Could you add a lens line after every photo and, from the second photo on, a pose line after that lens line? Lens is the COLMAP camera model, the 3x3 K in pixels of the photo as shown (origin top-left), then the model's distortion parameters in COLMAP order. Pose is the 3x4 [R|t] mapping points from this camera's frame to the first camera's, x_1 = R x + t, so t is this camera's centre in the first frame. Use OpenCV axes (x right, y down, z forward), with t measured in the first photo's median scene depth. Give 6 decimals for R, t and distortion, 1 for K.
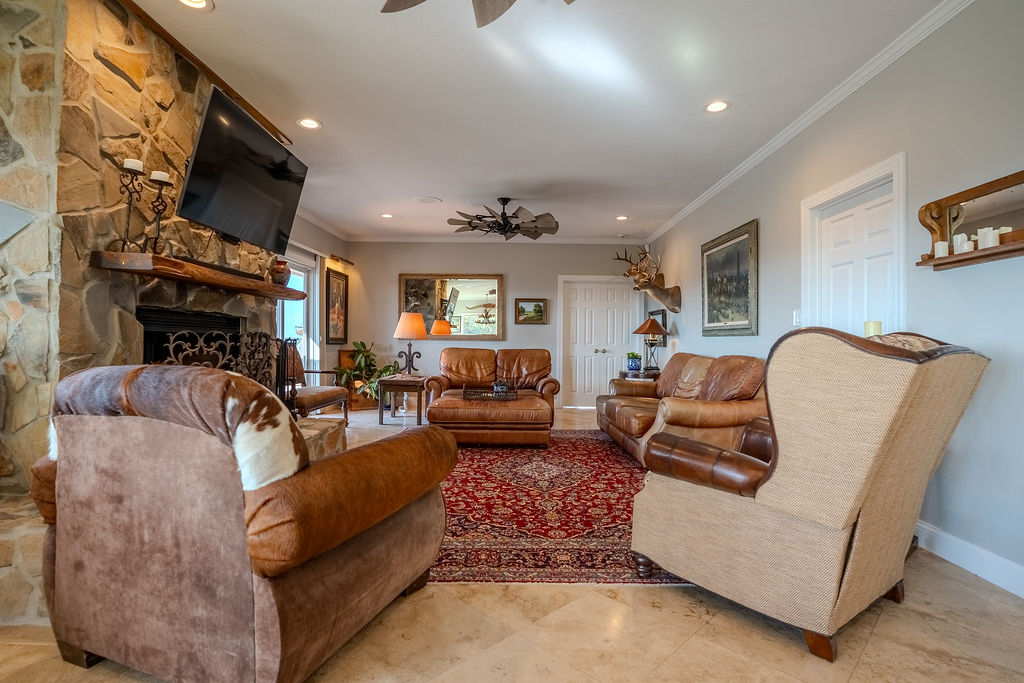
lens RADIAL K [[498.3, 0, 506.0], [0, 498.3, 343.4], [0, 0, 1]] dist [-0.066253, 0.026544]
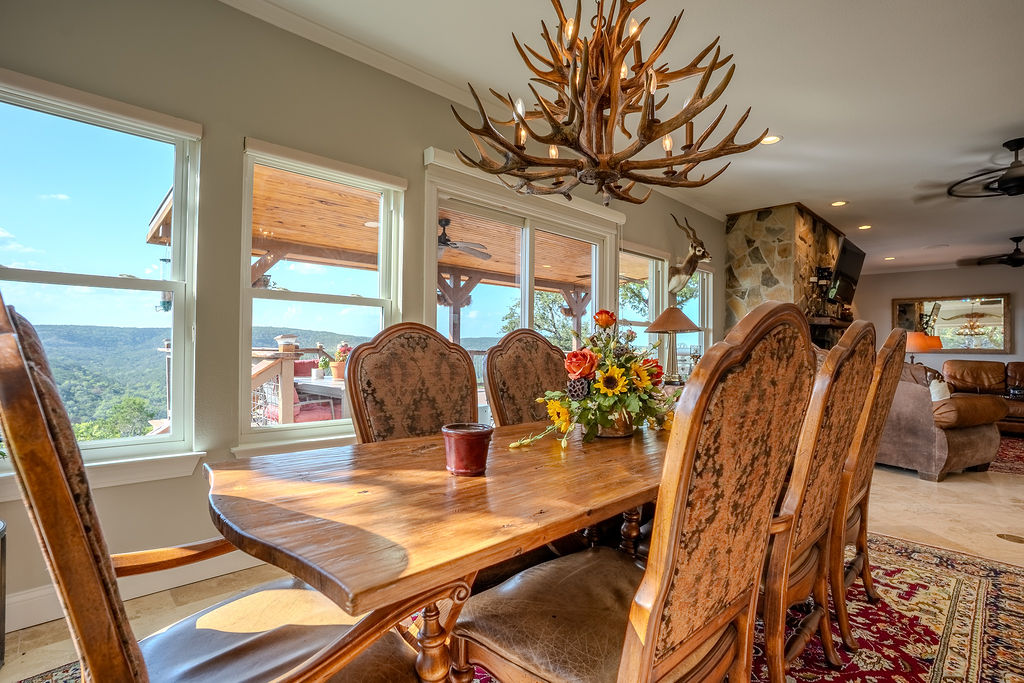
lens RADIAL K [[498.3, 0, 506.0], [0, 498.3, 343.4], [0, 0, 1]] dist [-0.066253, 0.026544]
pose [[0.705251, -0.006366, -0.708929, -0.130102], [-0.009939, 0.999773, -0.018865, 0.003709], [0.708888, 0.020351, 0.705028, -1.545005]]
